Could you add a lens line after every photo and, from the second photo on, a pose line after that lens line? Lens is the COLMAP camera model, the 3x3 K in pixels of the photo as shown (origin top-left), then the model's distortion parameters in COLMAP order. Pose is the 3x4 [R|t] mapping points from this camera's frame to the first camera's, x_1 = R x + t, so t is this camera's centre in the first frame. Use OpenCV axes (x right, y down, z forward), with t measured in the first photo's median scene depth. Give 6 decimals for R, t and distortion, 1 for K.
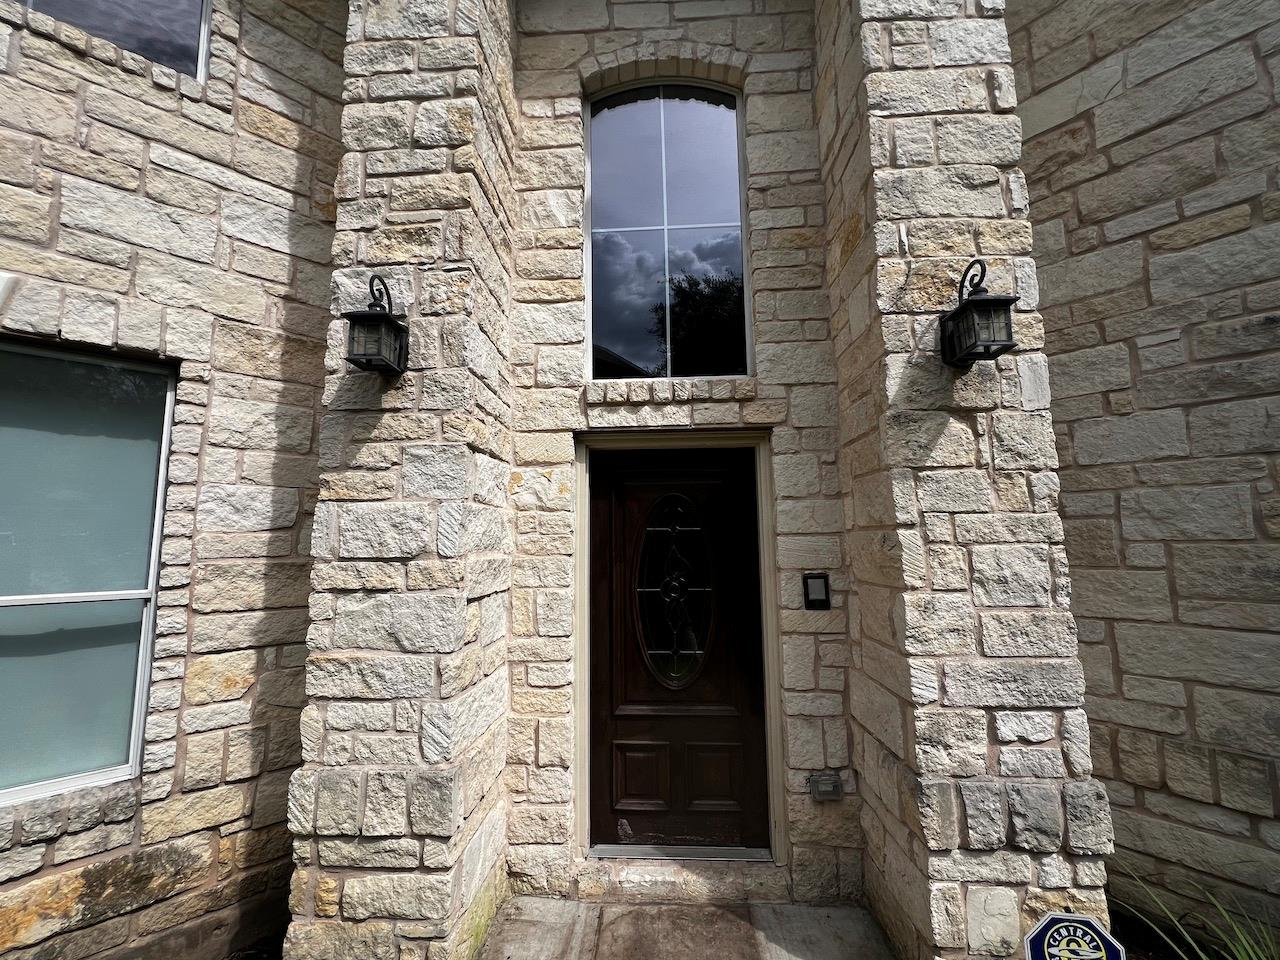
lens RADIAL K [[539.1, 0, 633.7], [0, 539.1, 475.4], [0, 0, 1]] dist [-0.001590, -0.000340]
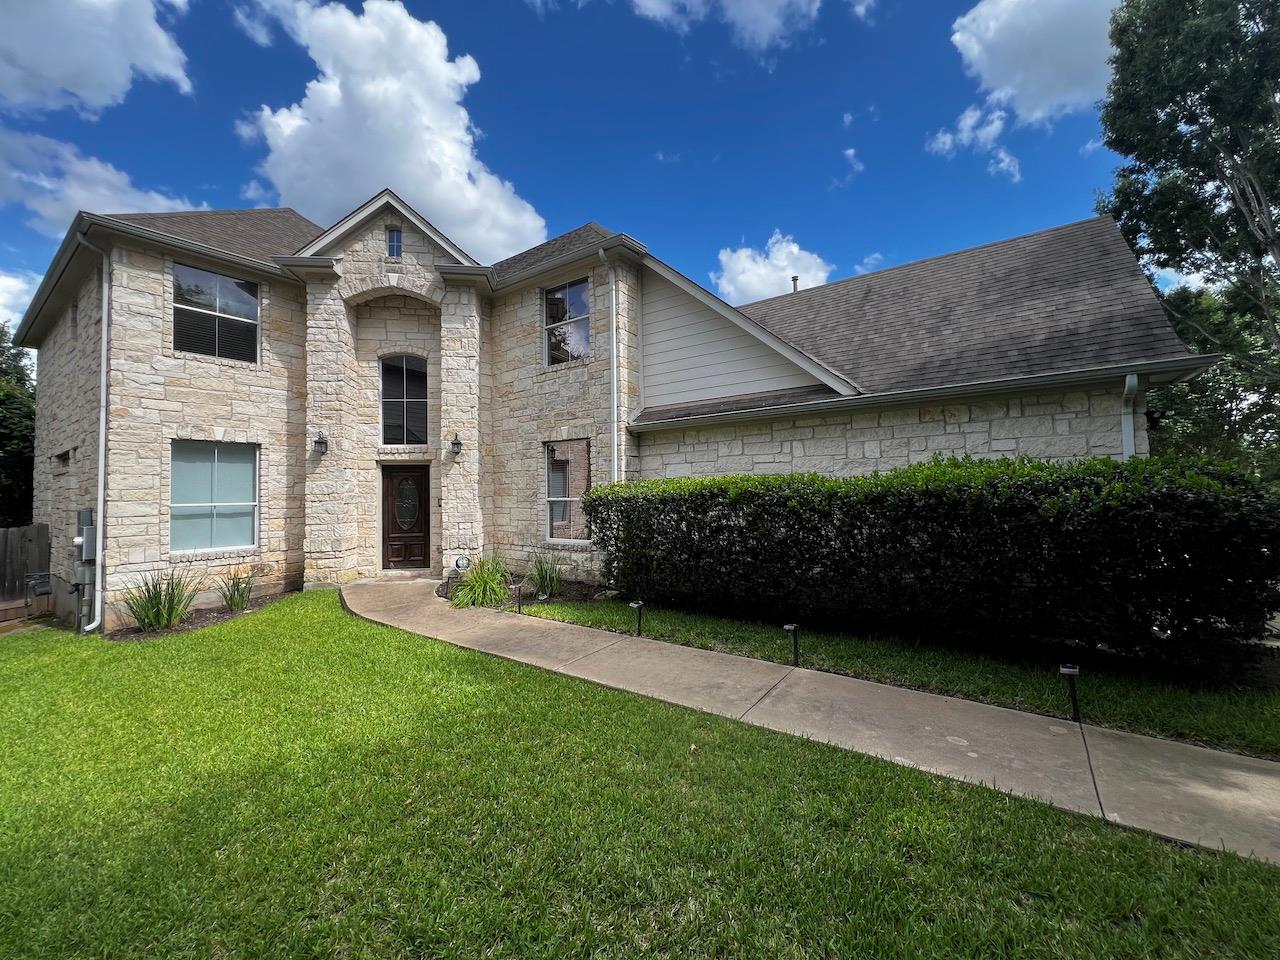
lens RADIAL K [[513.4, 0, 636.4], [0, 513.4, 476.4], [0, 0, 1]] dist [0.000129, 0.000097]
pose [[0.980772, 0.001622, 0.195148, 1.090493], [-0.018688, 0.996151, 0.085644, -0.352603], [-0.194258, -0.087644, 0.977027, -3.184970]]
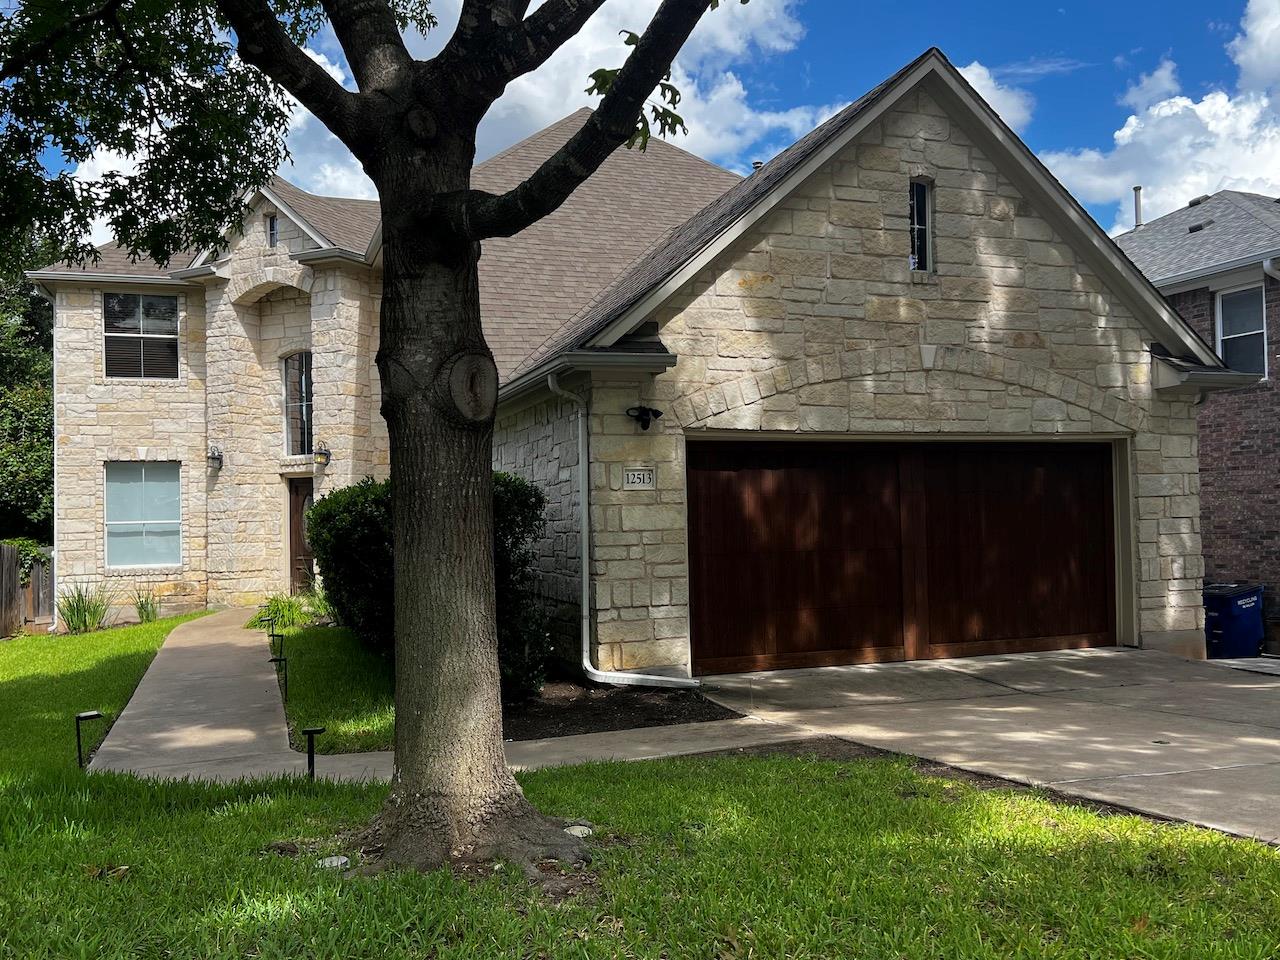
lens RADIAL K [[1076.2, 0, 640.0], [0, 1076.2, 480.0], [0, 0, 1]] dist [0.093114, -0.162452]
pose [[0.922951, -0.019793, -0.384408, 5.136708], [0.057832, 0.994471, 0.087649, -0.570363], [0.380548, -0.103127, 0.918993, -4.882305]]
